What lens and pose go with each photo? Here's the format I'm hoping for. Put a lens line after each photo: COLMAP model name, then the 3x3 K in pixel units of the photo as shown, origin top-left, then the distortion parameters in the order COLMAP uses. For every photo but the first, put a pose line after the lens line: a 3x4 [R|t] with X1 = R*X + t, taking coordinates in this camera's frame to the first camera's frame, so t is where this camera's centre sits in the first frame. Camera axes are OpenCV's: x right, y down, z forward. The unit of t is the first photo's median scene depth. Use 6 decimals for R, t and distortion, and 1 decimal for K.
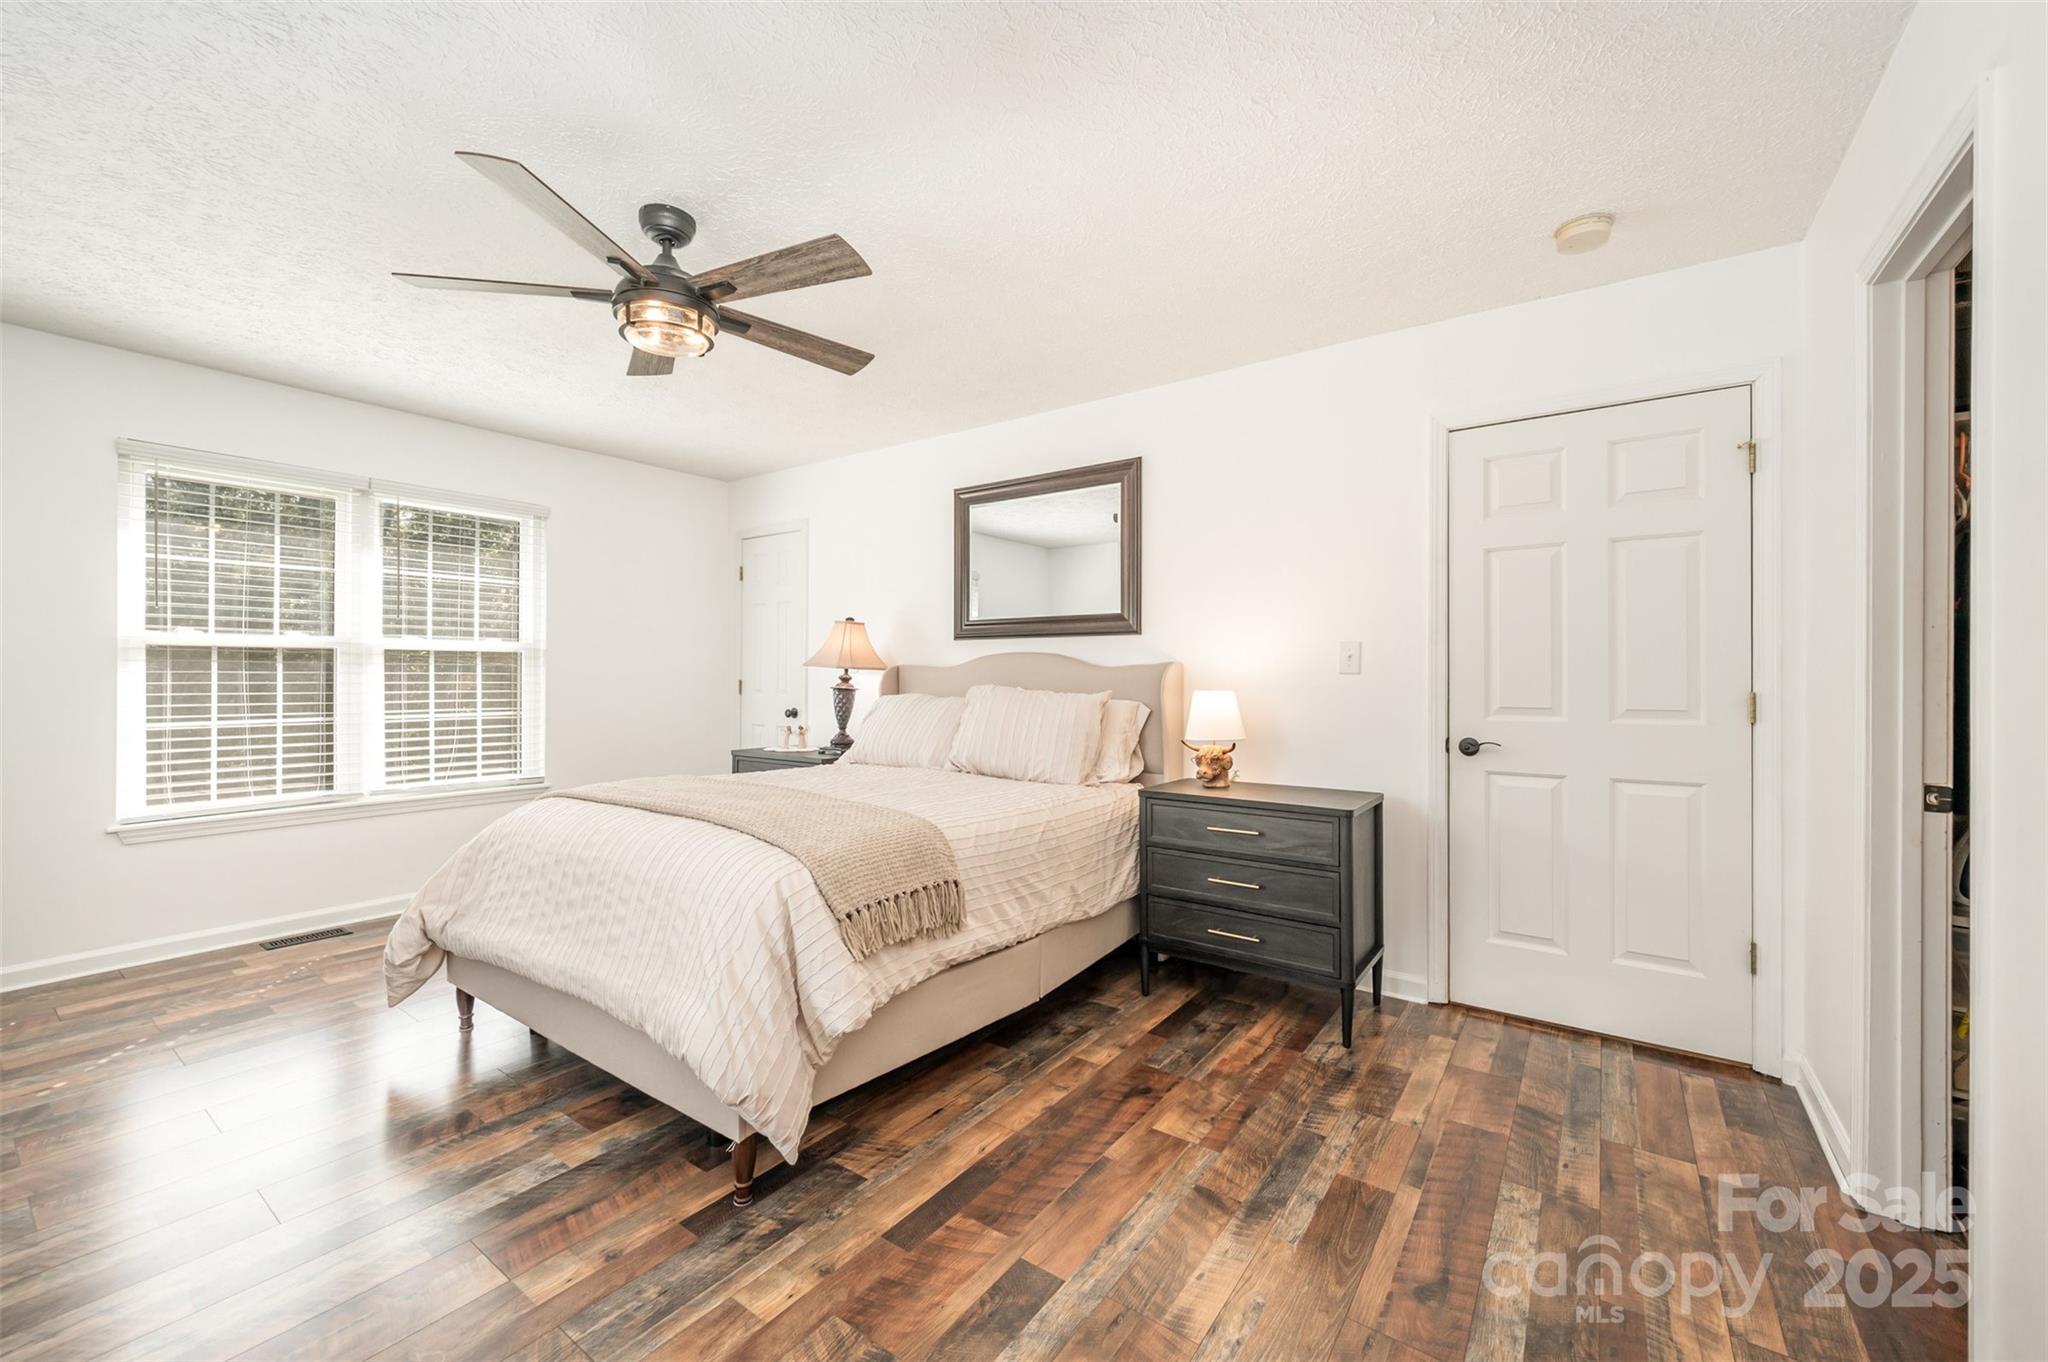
lens RADIAL K [[812.4, 0, 1028.1], [0, 812.4, 672.7], [0, 0, 1]] dist [-0.000838, -0.000142]
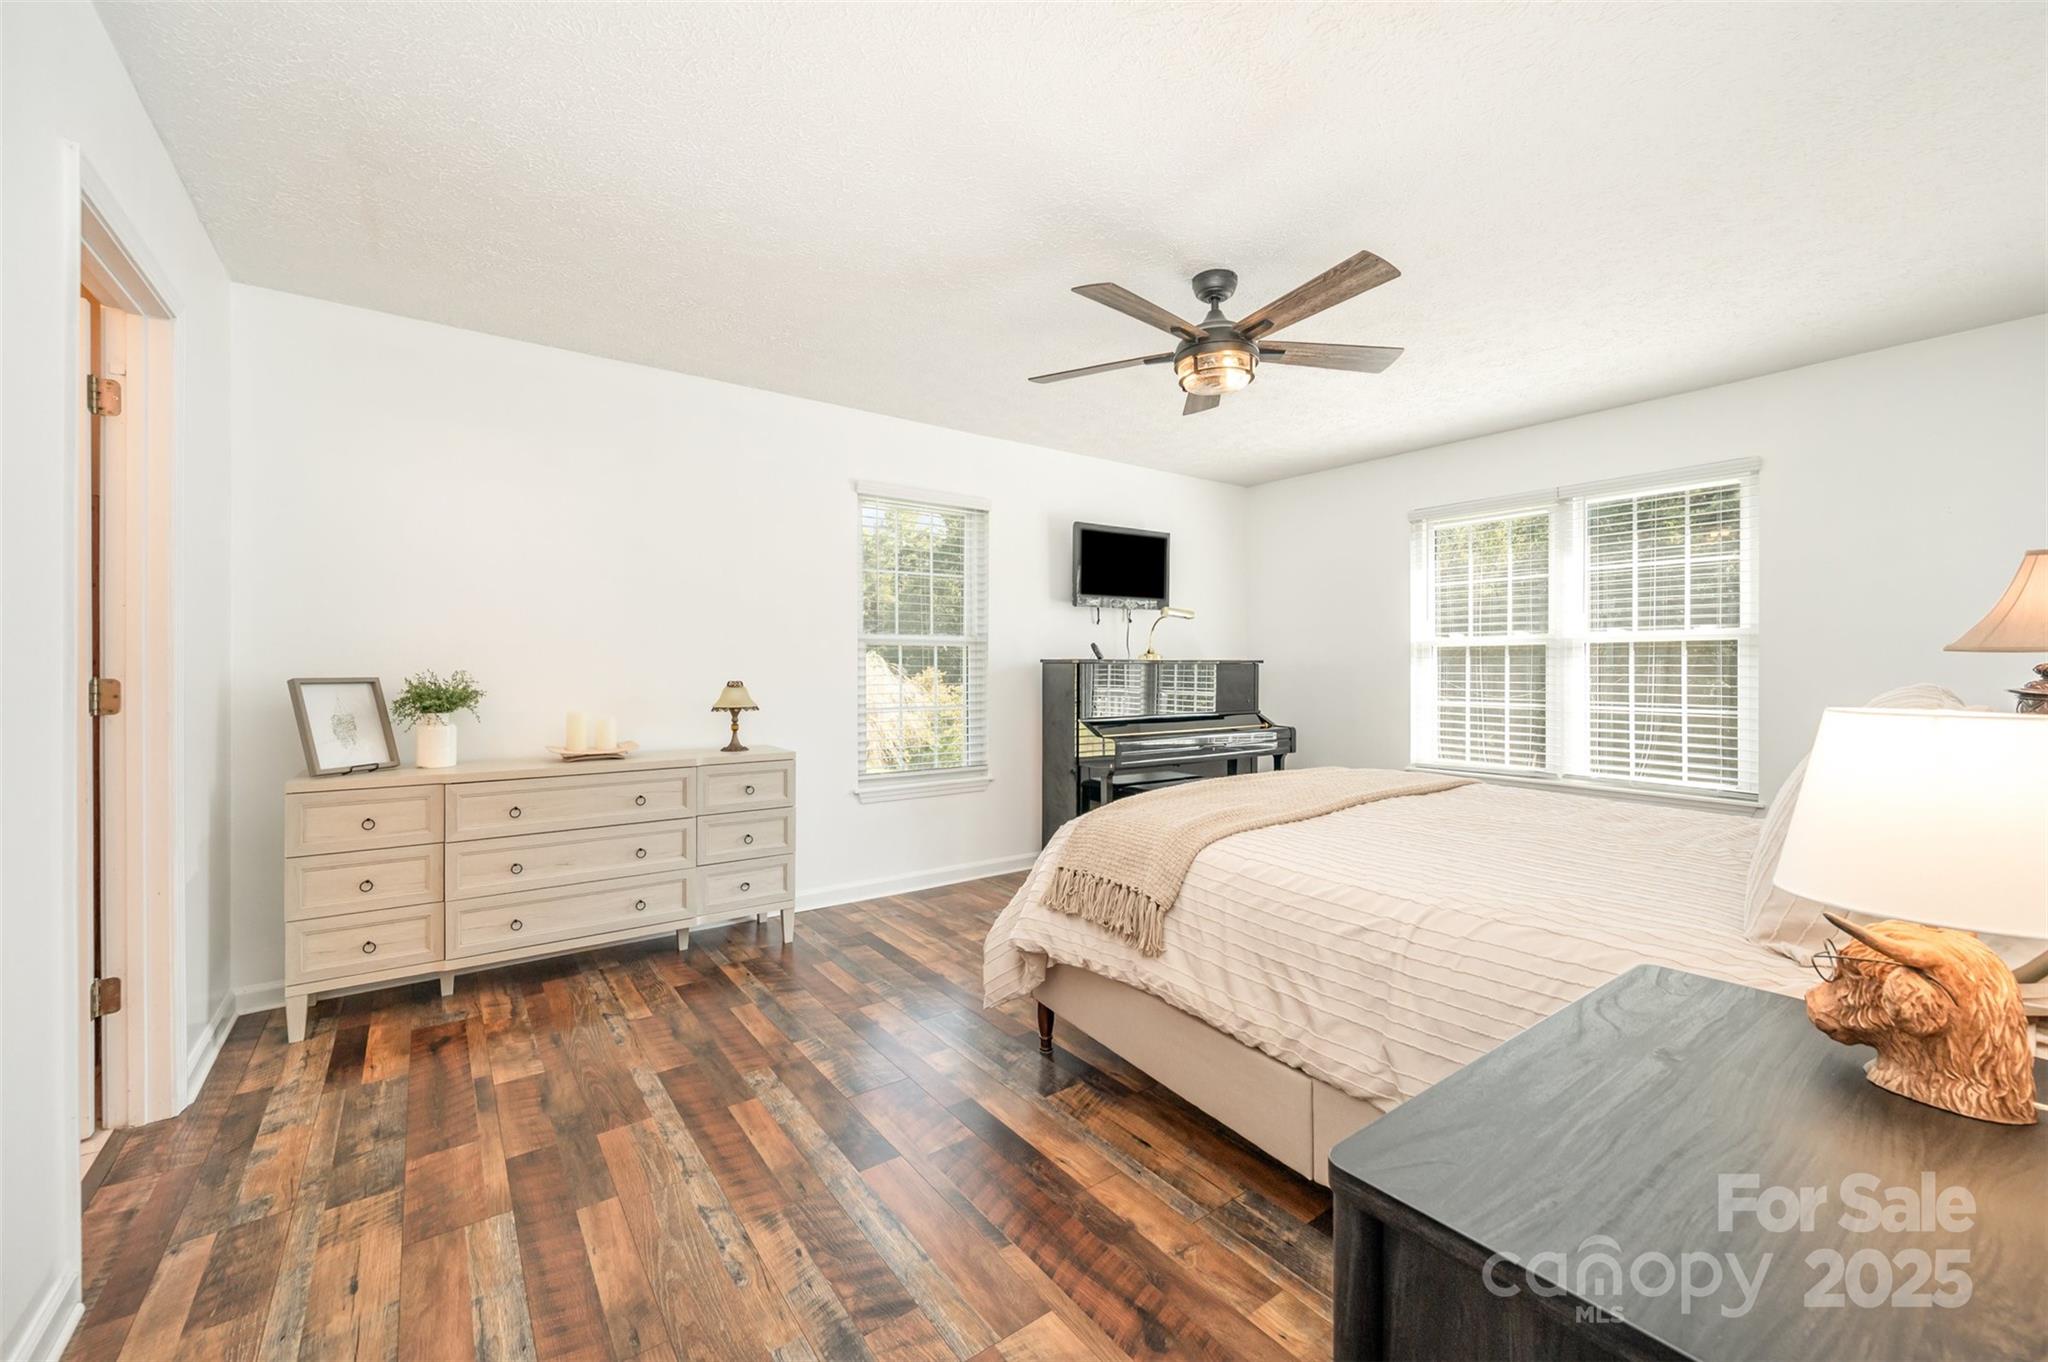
lens RADIAL K [[812.4, 0, 1028.1], [0, 812.4, 672.7], [0, 0, 1]] dist [-0.000838, -0.000142]
pose [[-0.307887, 0.003546, -0.951416, 0.465584], [0.001289, 0.999994, 0.003310, 0.005832], [0.951422, -0.000208, -0.307890, 0.678182]]
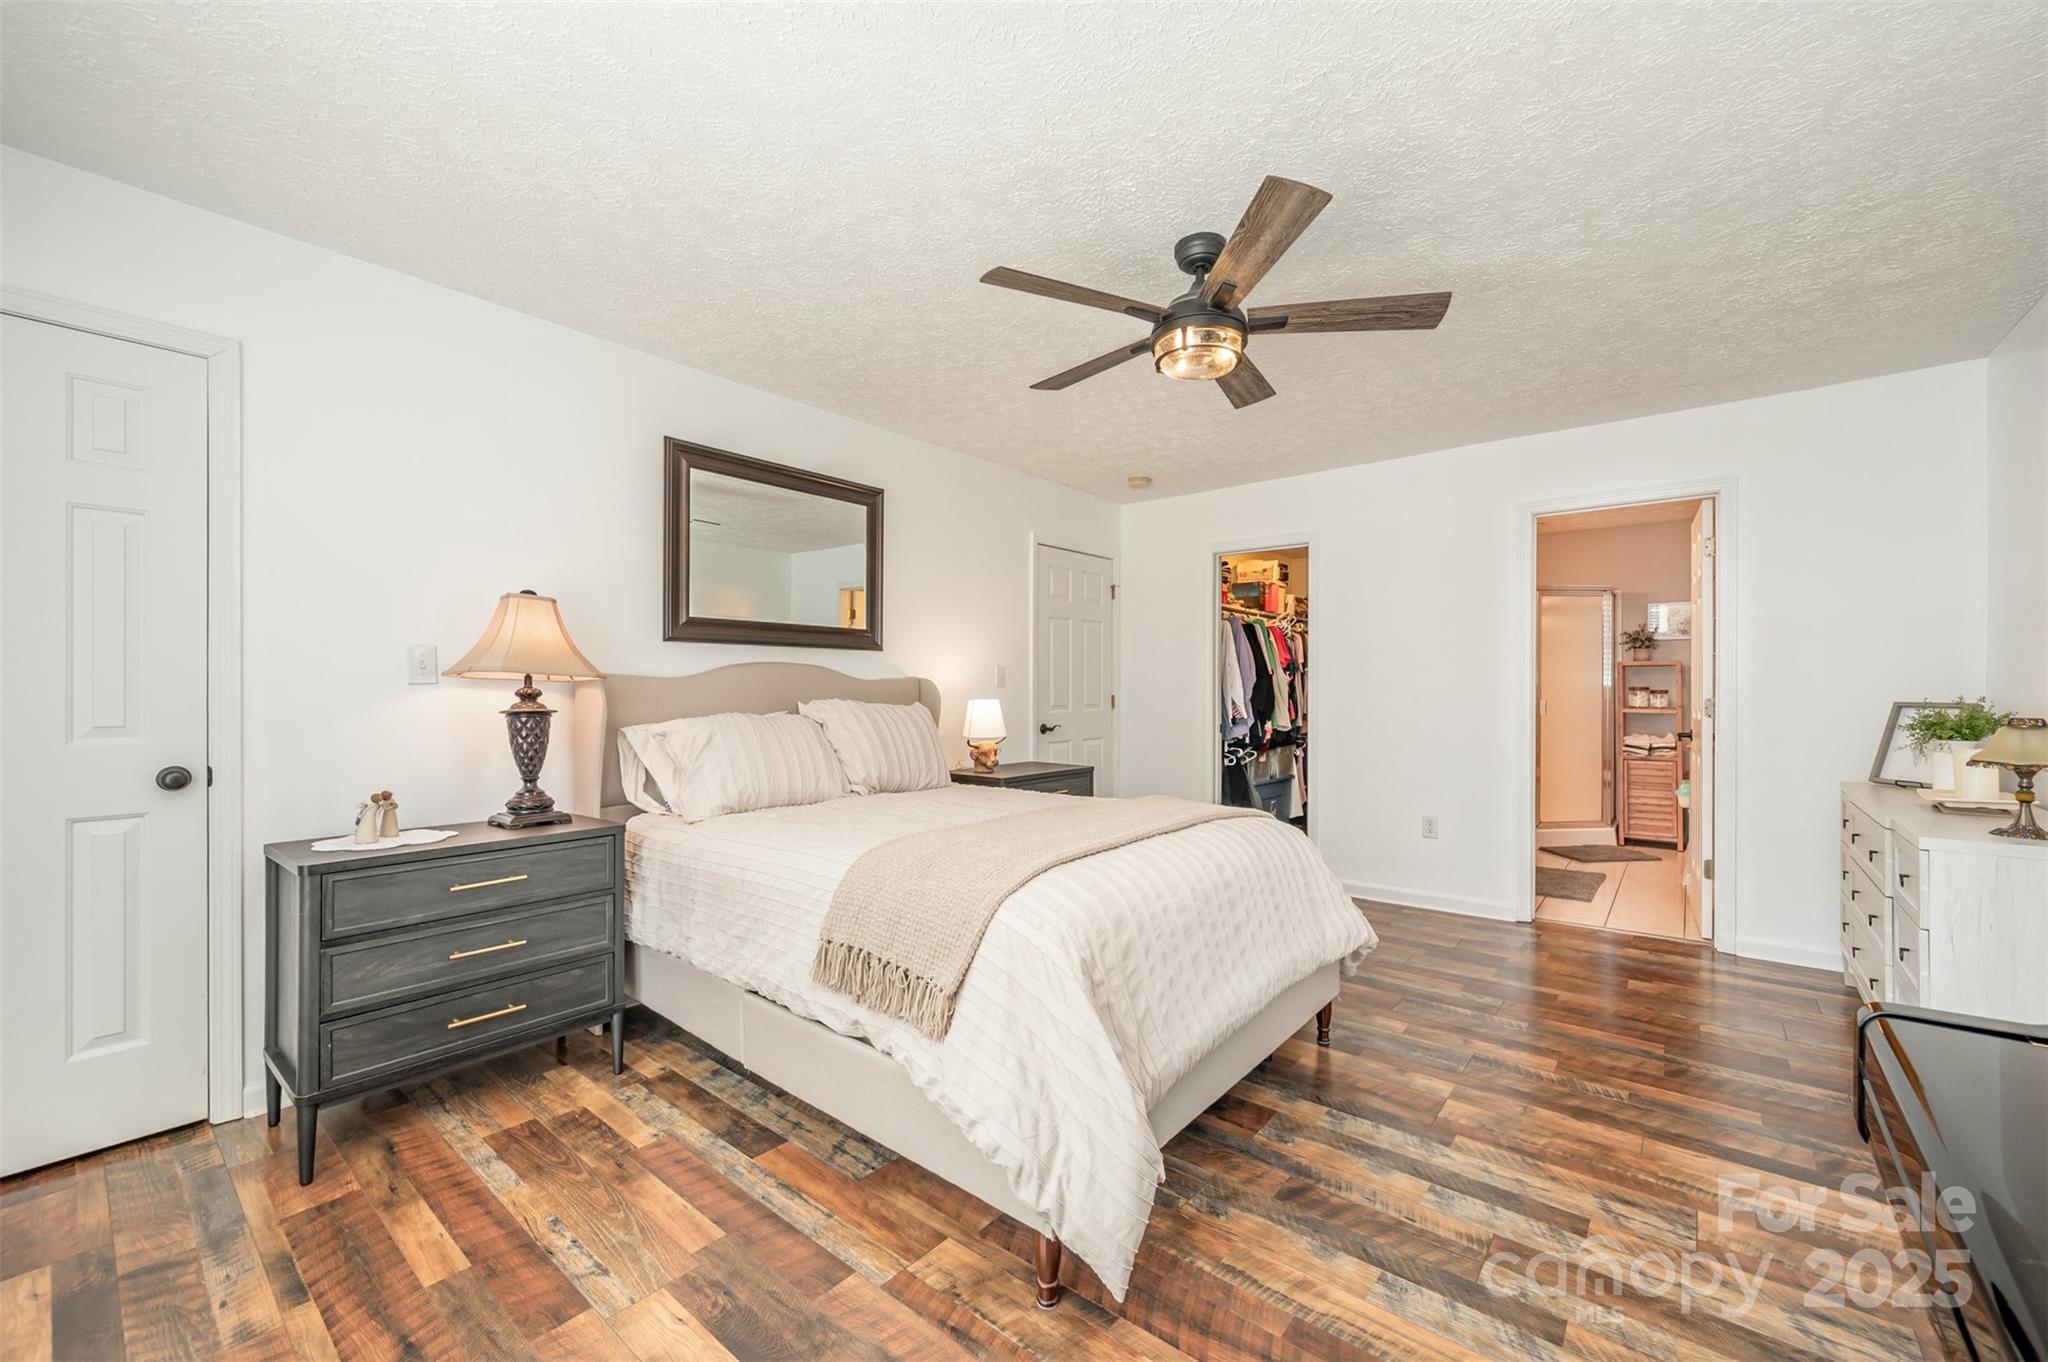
lens RADIAL K [[809.9, 0, 1032.6], [0, 809.9, 686.3], [0, 0, 1]] dist [-0.019165, -0.000146]
pose [[0.062778, -0.001221, 0.998027, -0.902546], [-0.006668, 0.999976, 0.001642, -0.001950], [-0.998005, -0.006758, 0.062768, 0.699159]]
